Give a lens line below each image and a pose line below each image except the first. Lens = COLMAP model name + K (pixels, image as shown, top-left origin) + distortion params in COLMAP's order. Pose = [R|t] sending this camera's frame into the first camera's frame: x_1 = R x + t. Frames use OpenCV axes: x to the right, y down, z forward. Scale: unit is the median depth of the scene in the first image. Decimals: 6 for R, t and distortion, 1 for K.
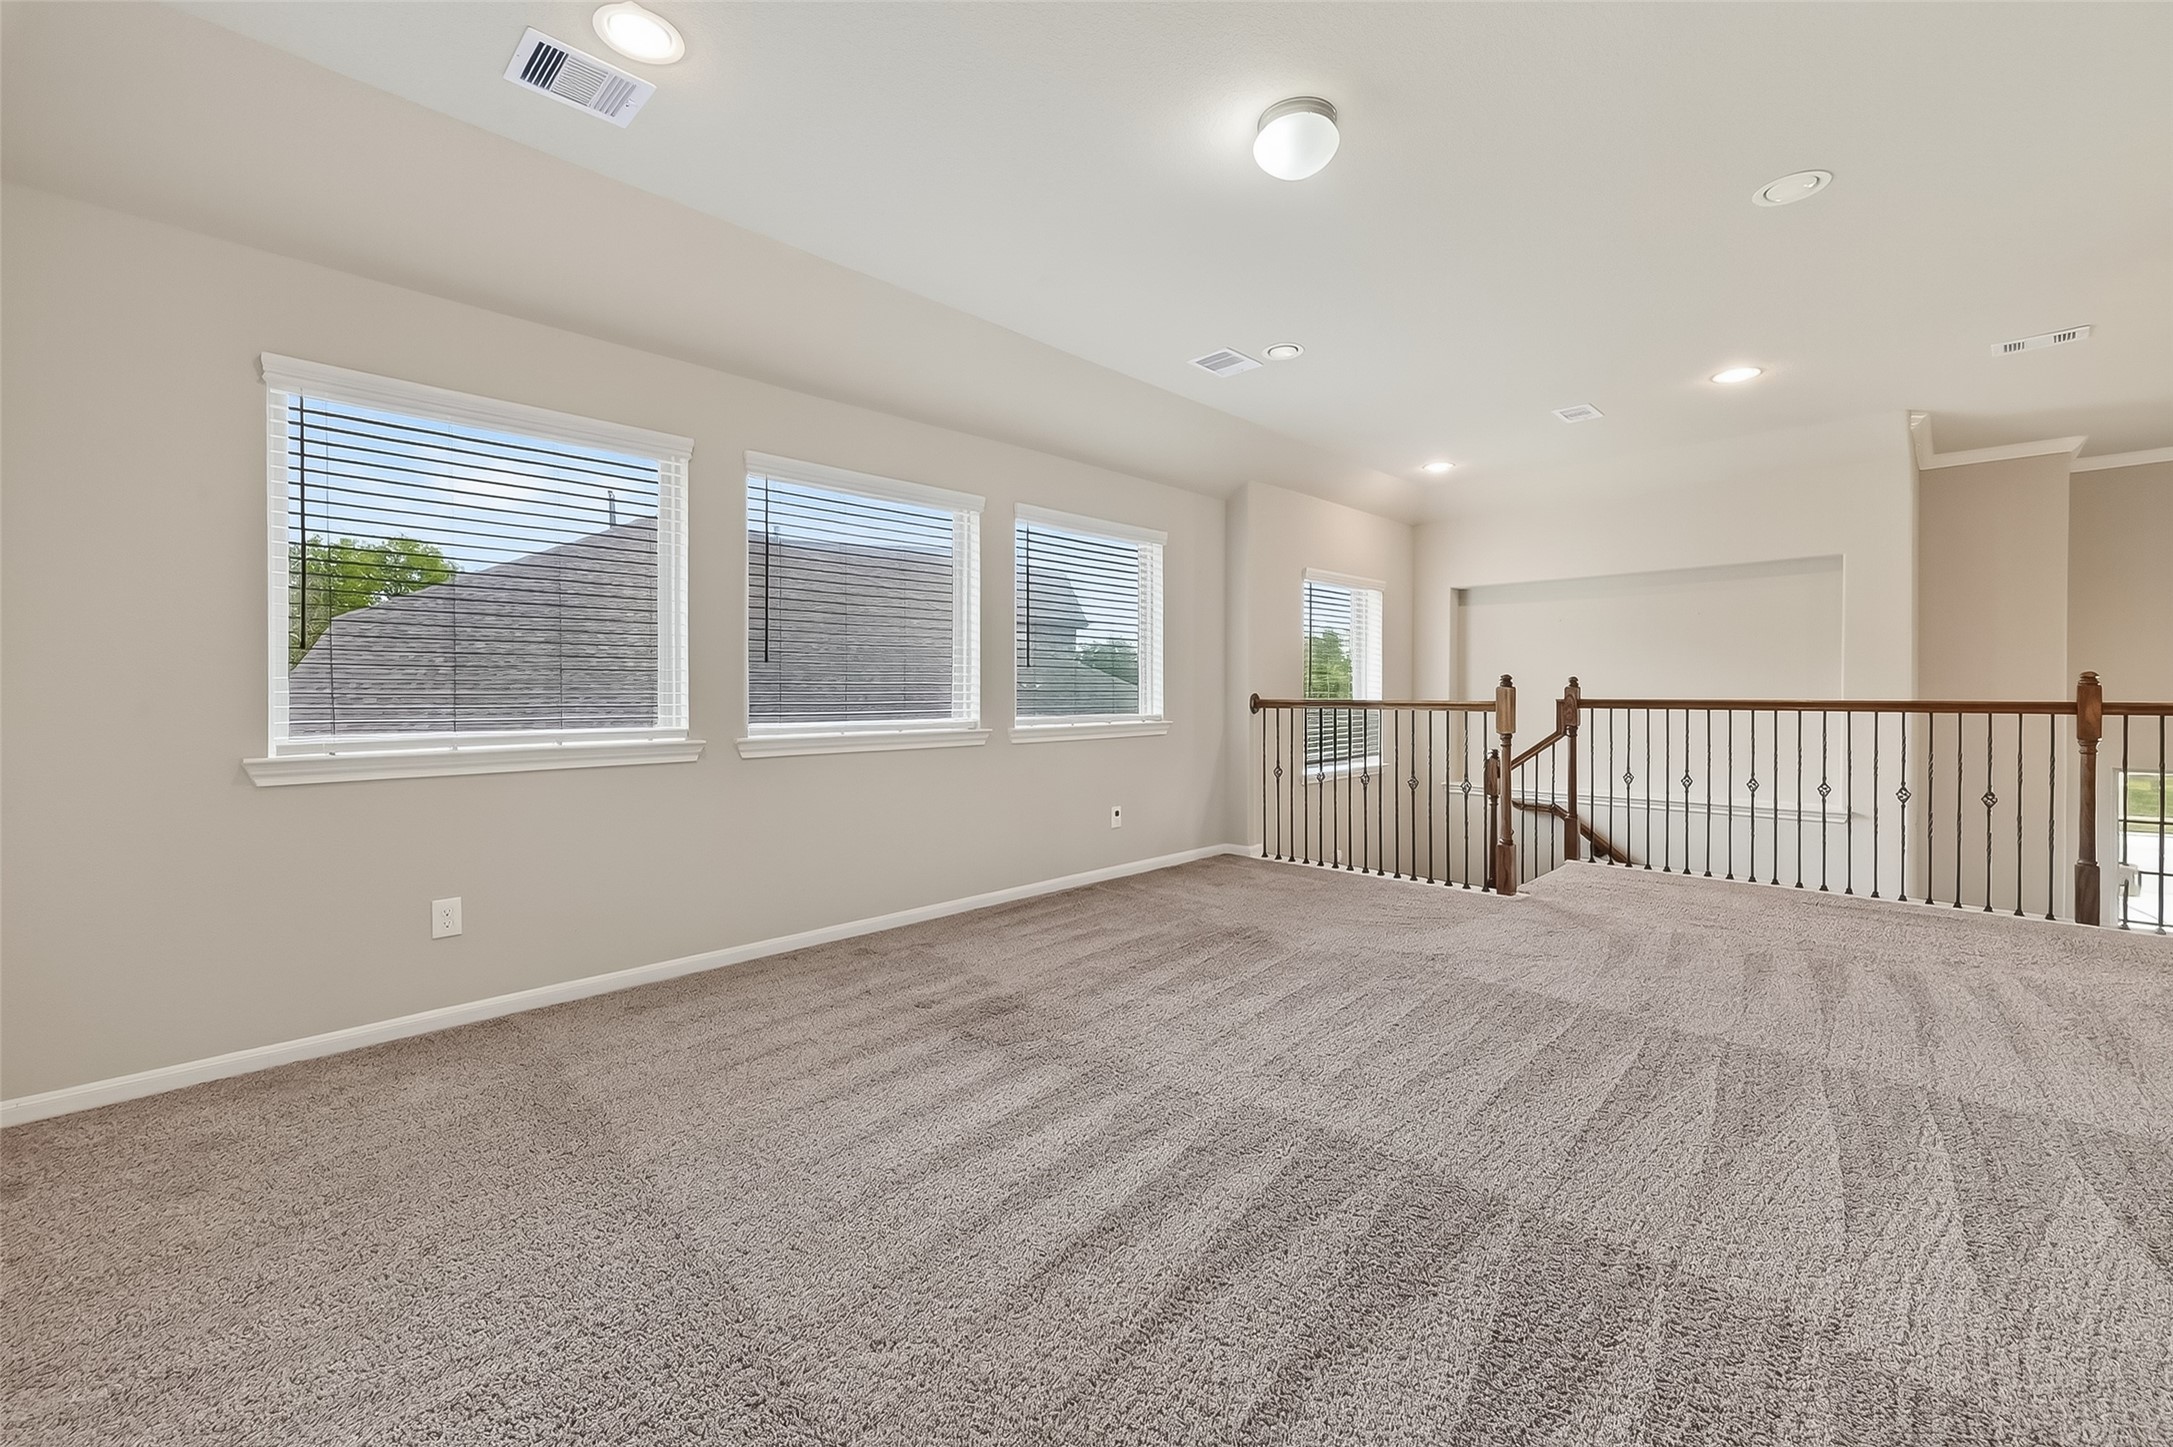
lens RADIAL K [[853.1, 0, 1098.8], [0, 853.1, 718.9], [0, 0, 1]] dist [0.000841, 0.000074]
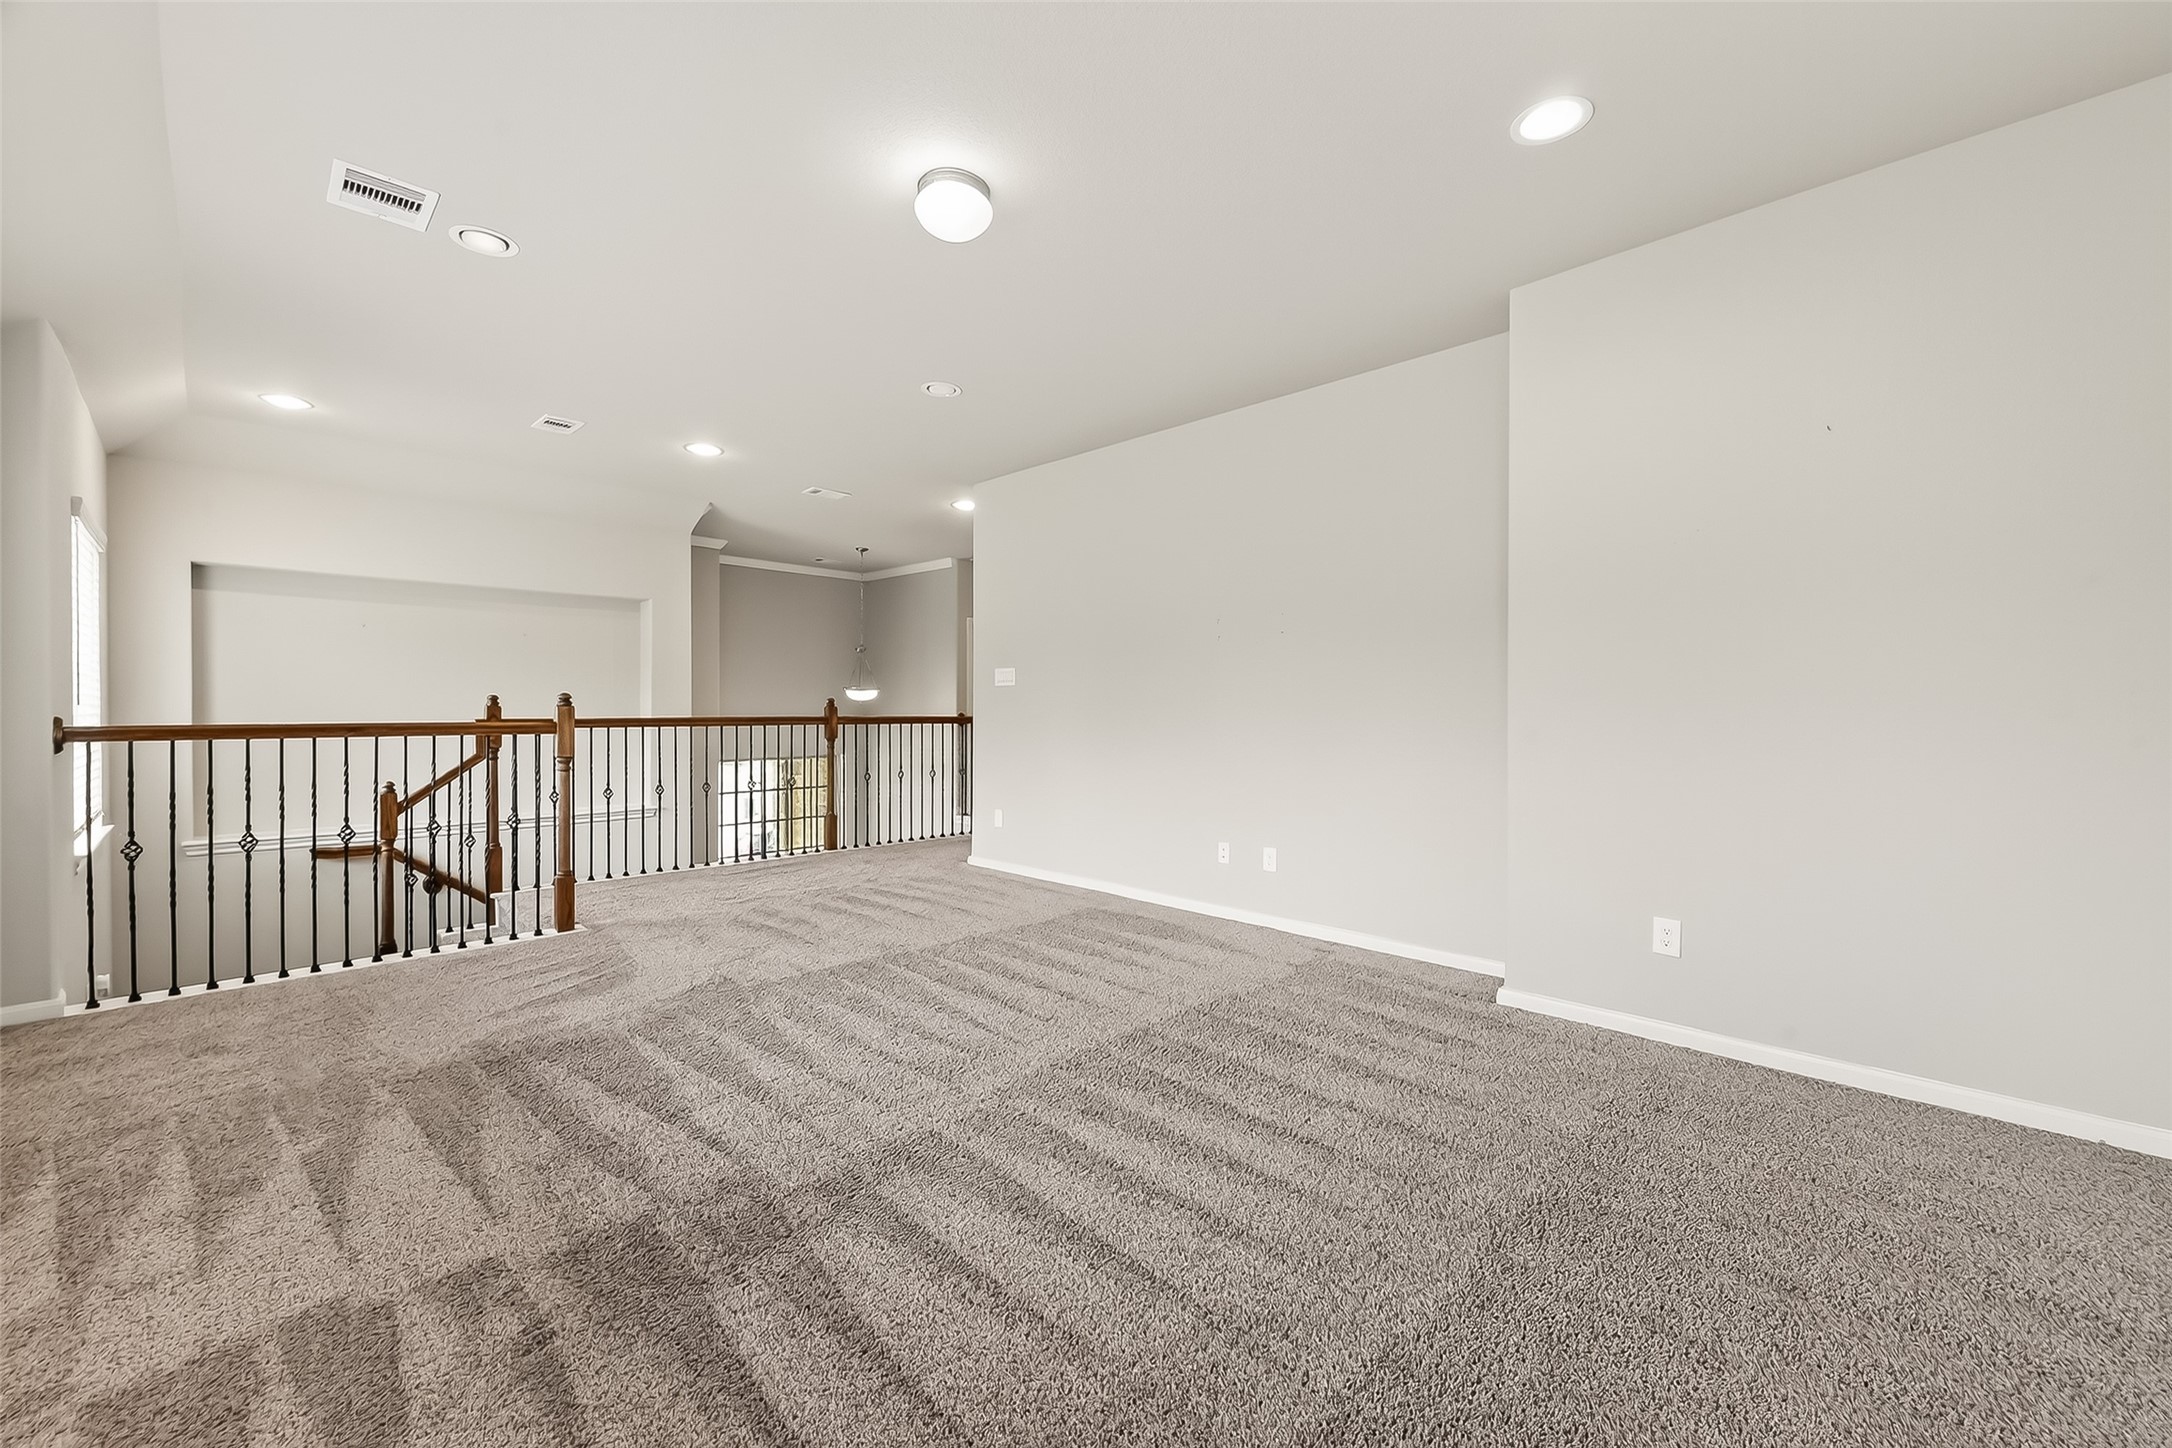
lens RADIAL K [[852.7, 0, 1098.3], [0, 852.7, 719.4], [0, 0, 1]] dist [0.000841, 0.000074]
pose [[0.005940, -0.010063, 0.999932, -0.430494], [0.032652, 0.999418, 0.009864, -0.011370], [-0.999449, 0.032591, 0.006265, 0.409267]]
